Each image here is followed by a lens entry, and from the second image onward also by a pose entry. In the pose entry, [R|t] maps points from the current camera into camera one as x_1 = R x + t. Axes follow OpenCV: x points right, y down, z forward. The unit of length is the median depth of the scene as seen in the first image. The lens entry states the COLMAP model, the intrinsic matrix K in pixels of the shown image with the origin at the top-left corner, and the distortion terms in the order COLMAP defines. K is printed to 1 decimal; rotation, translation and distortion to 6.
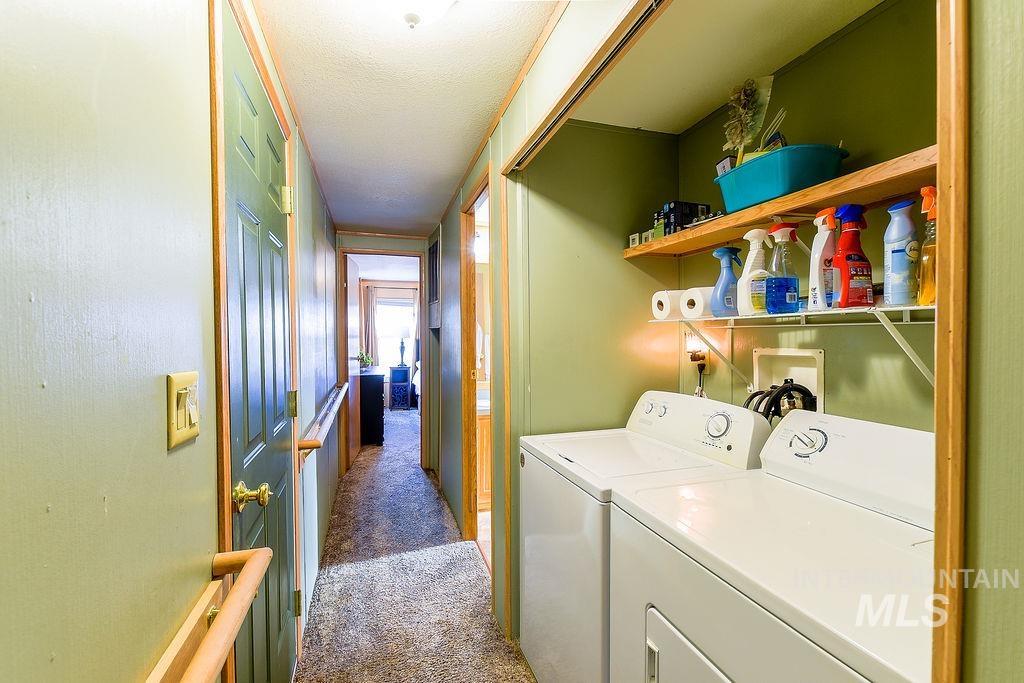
lens RADIAL K [[442.5, 0, 508.2], [0, 442.5, 343.9], [0, 0, 1]] dist [0.008627, -0.004314]
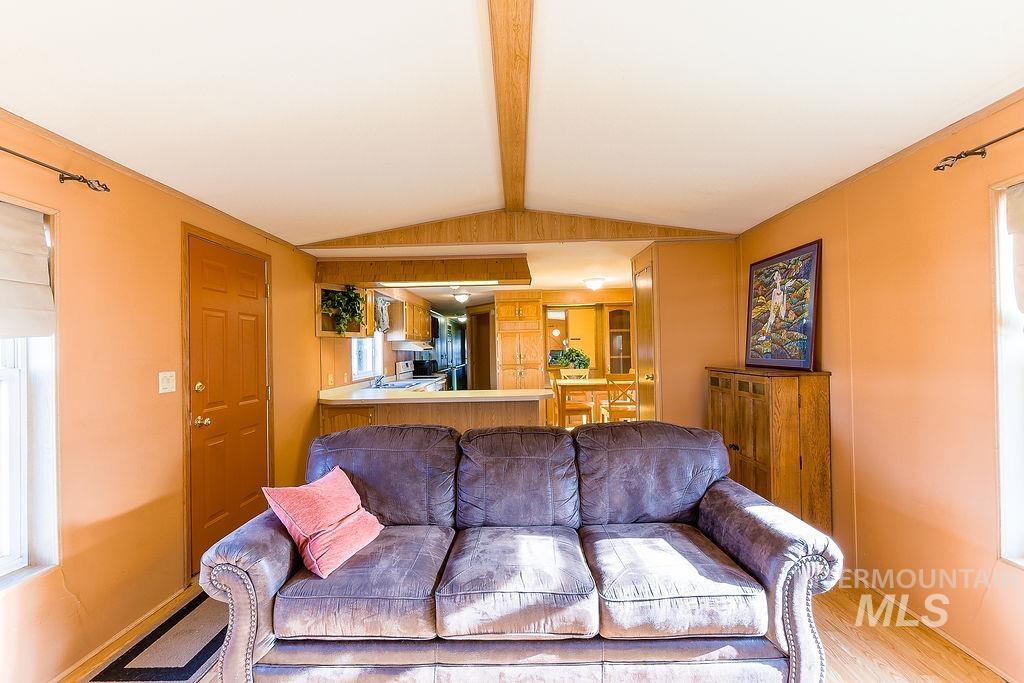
lens RADIAL K [[442.5, 0, 508.2], [0, 442.5, 343.9], [0, 0, 1]] dist [0.008627, -0.004314]
pose [[0.949165, -0.023109, -0.313931, 1.295164], [0.013013, 0.999330, -0.034218, 0.054726], [0.314511, 0.028393, 0.948829, -2.716159]]
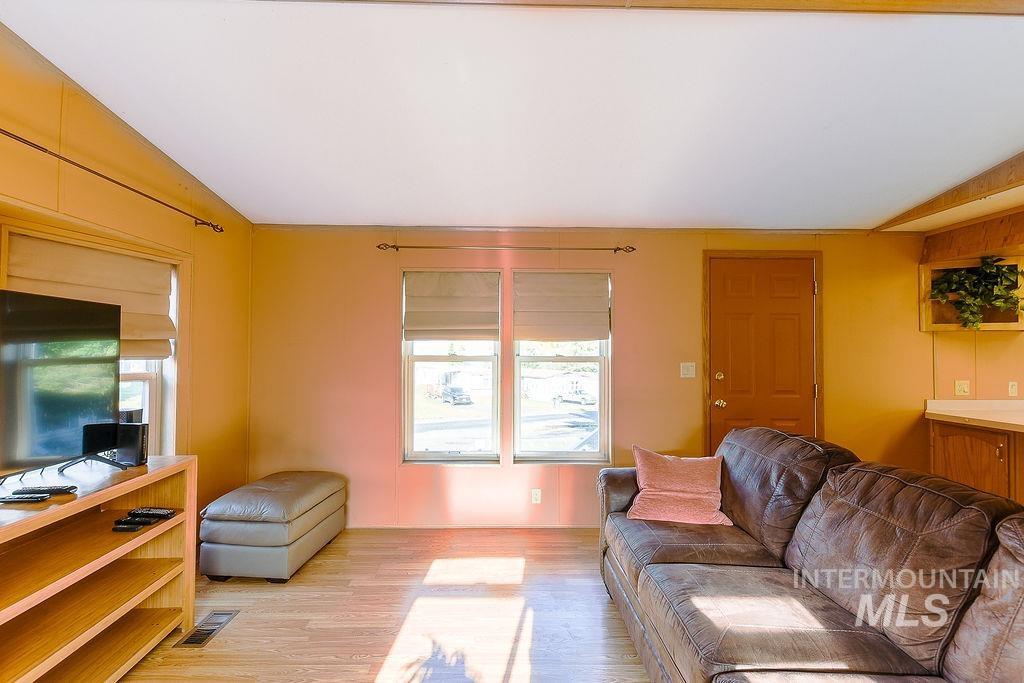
lens RADIAL K [[442.5, 0, 508.2], [0, 442.5, 343.9], [0, 0, 1]] dist [0.008627, -0.004314]
pose [[-0.278808, -0.017900, -0.960180, 1.589370], [-0.024738, 0.999628, -0.011452, 0.047987], [0.960028, 0.020560, -0.279147, -2.346135]]
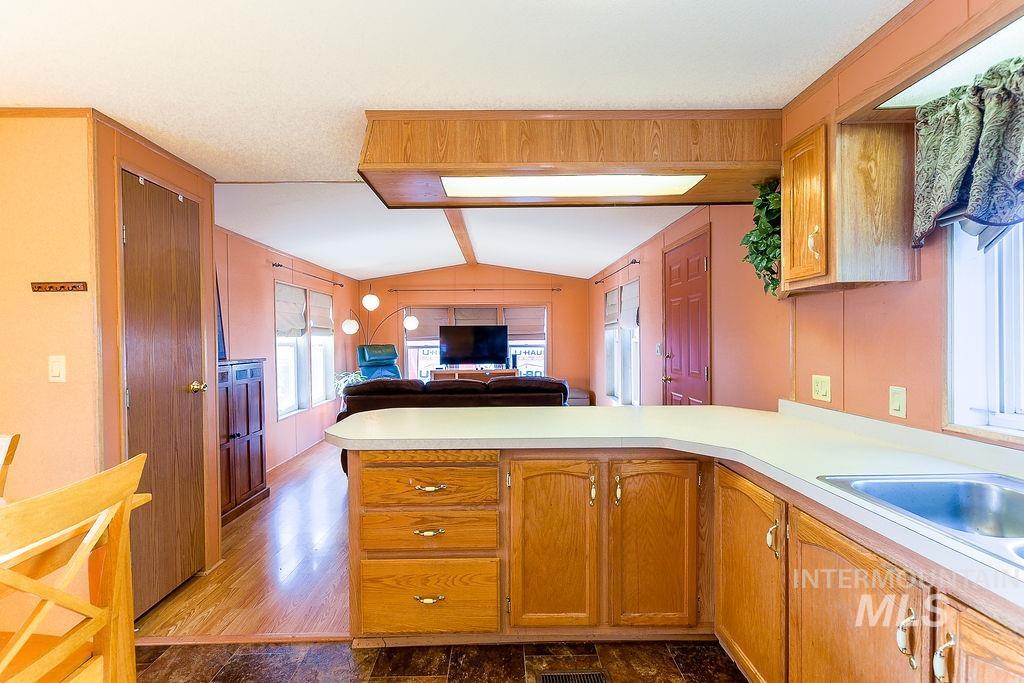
lens RADIAL K [[442.5, 0, 508.2], [0, 442.5, 343.9], [0, 0, 1]] dist [0.008627, -0.004314]
pose [[-0.960597, 0.006261, 0.277873, 0.654423], [0.015914, 0.999345, 0.032496, 0.025382], [-0.277488, 0.035637, -0.960068, -1.041703]]
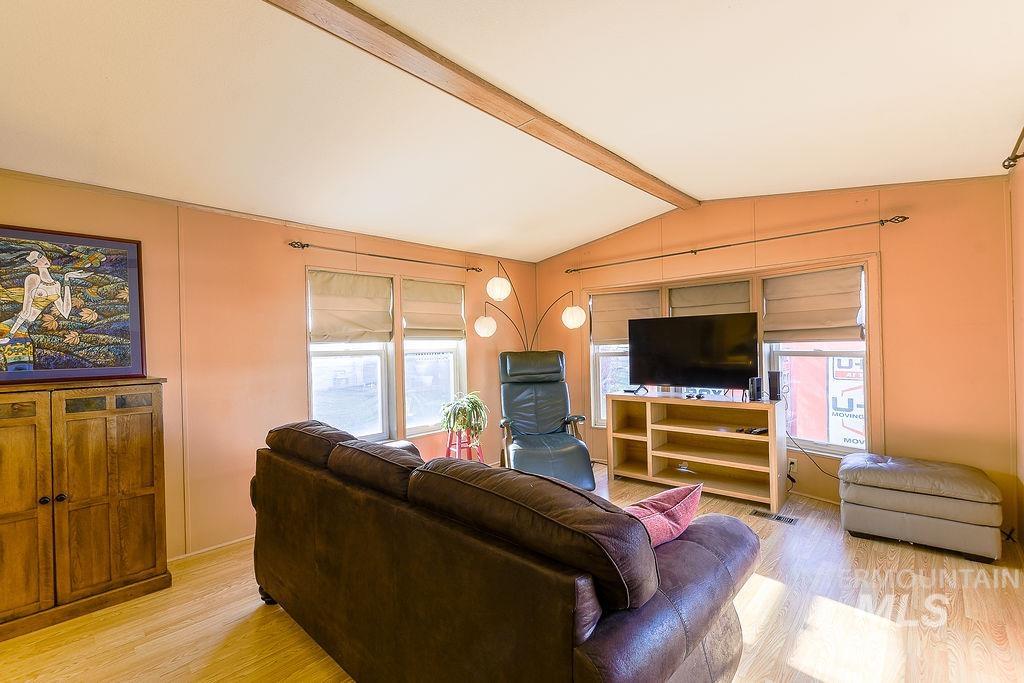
lens RADIAL K [[442.5, 0, 508.2], [0, 442.5, 343.9], [0, 0, 1]] dist [0.008627, -0.004314]
pose [[-0.489093, 0.012849, 0.872137, 0.625714], [0.041239, 0.999114, 0.008407, 0.046062], [-0.871256, 0.040078, -0.489190, -1.996404]]
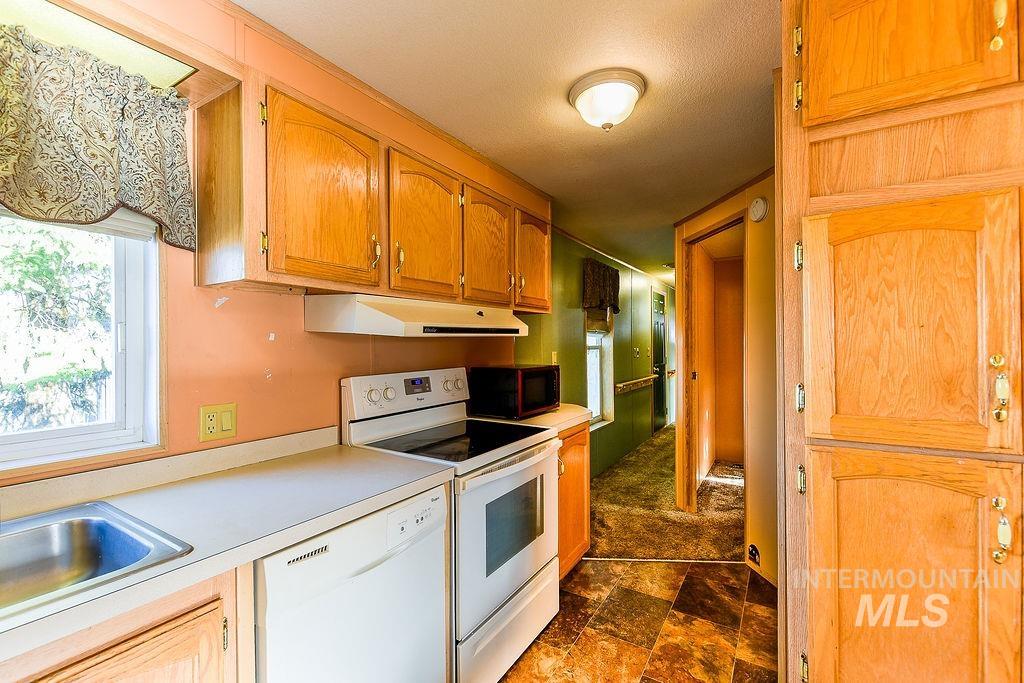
lens RADIAL K [[442.5, 0, 508.2], [0, 442.5, 343.9], [0, 0, 1]] dist [0.008627, -0.004314]
pose [[0.655118, -0.002460, -0.755522, 0.751687], [-0.012806, 0.999815, -0.014360, 0.028489], [0.755418, 0.019083, 0.654965, -1.259947]]
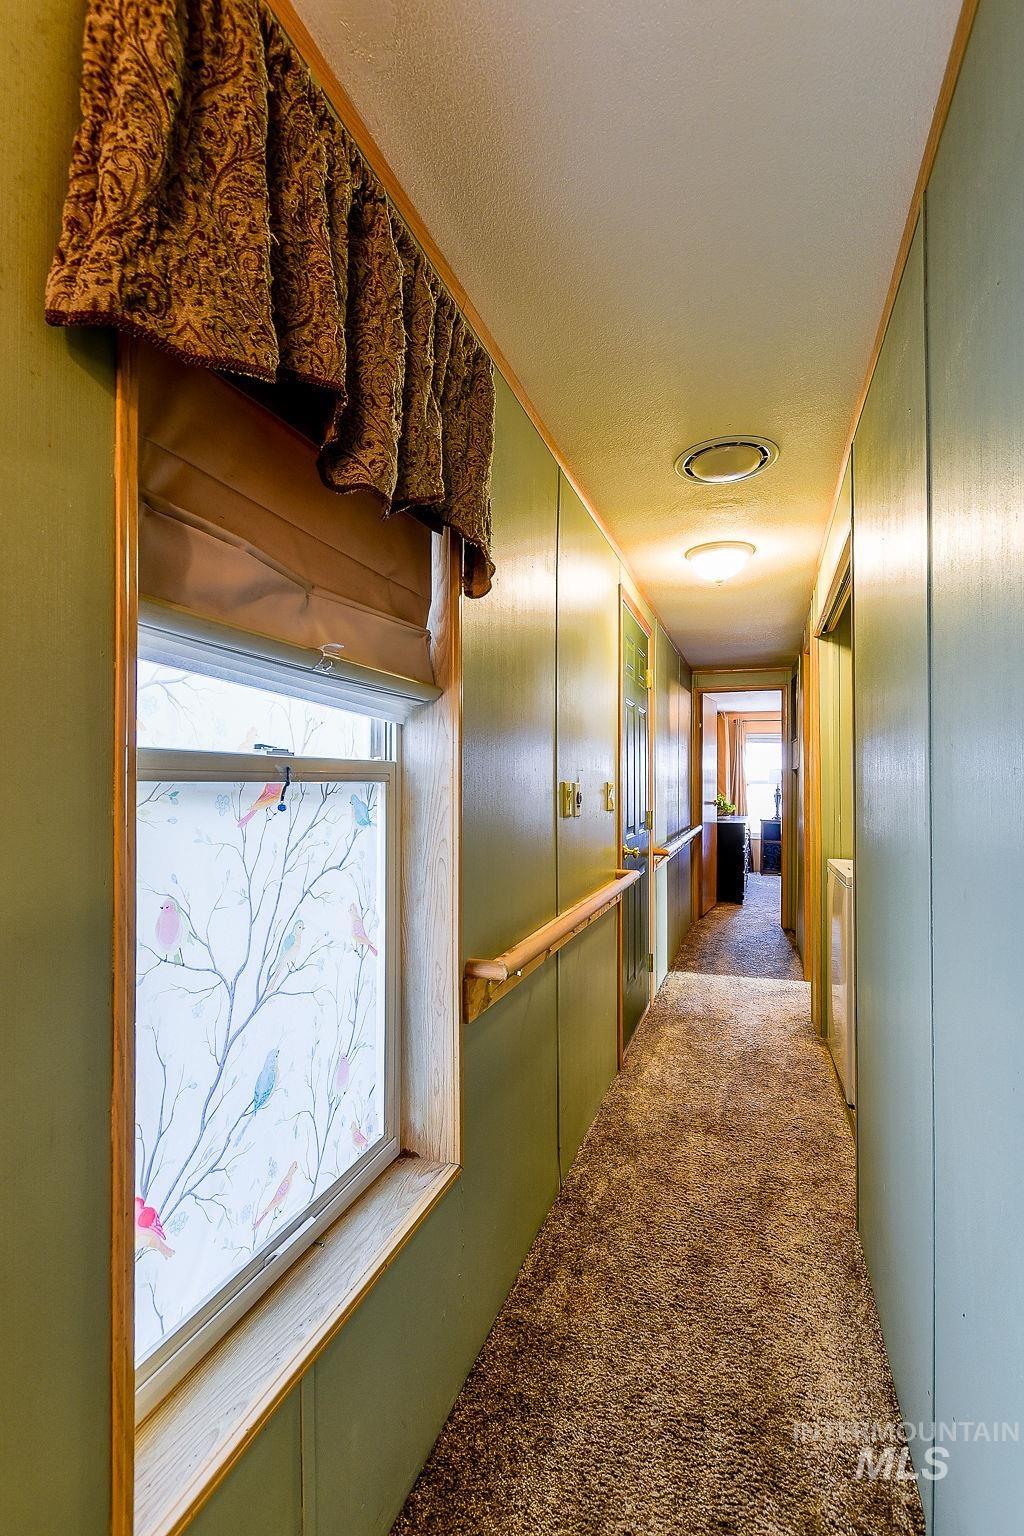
lens RADIAL K [[663.8, 0, 512.0], [0, 663.8, 768.0], [0, 0, 1]] dist [0.008627, -0.004314]
pose [[0.792601, -0.004876, -0.609721, 0.218500], [-0.022579, 0.999047, -0.037341, 0.027051], [0.609322, 0.043364, 0.791736, -0.453553]]
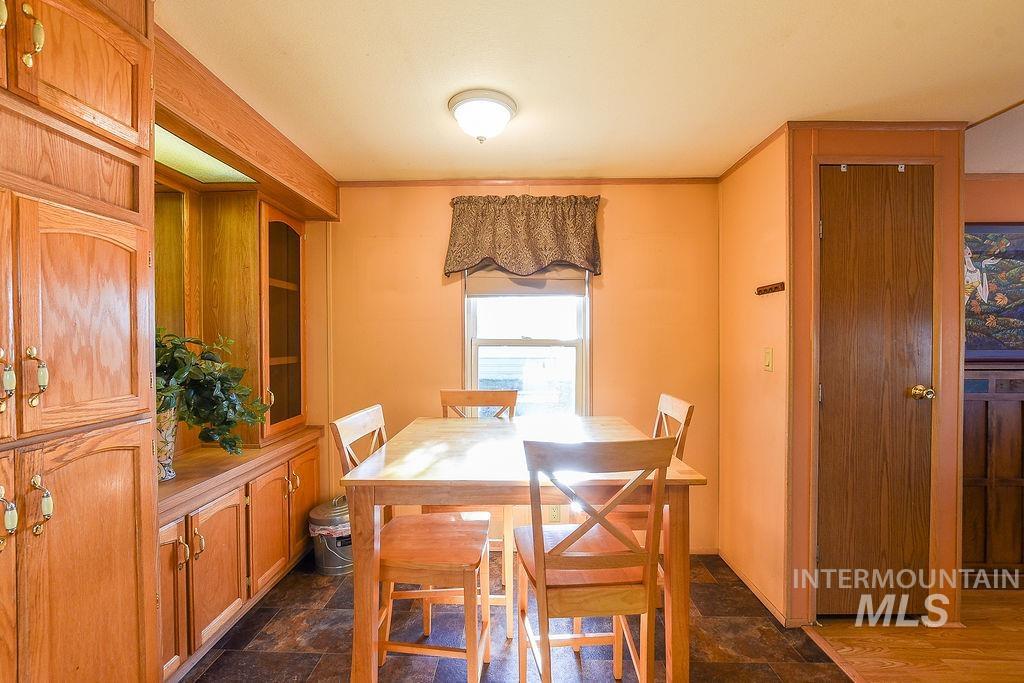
lens RADIAL K [[442.5, 0, 508.2], [0, 442.5, 343.9], [0, 0, 1]] dist [0.008627, -0.004314]
pose [[0.305578, -0.012997, 0.952078, 0.615520], [0.021663, 0.999743, 0.006694, 0.030385], [-0.951921, 0.018579, 0.305781, -1.234541]]
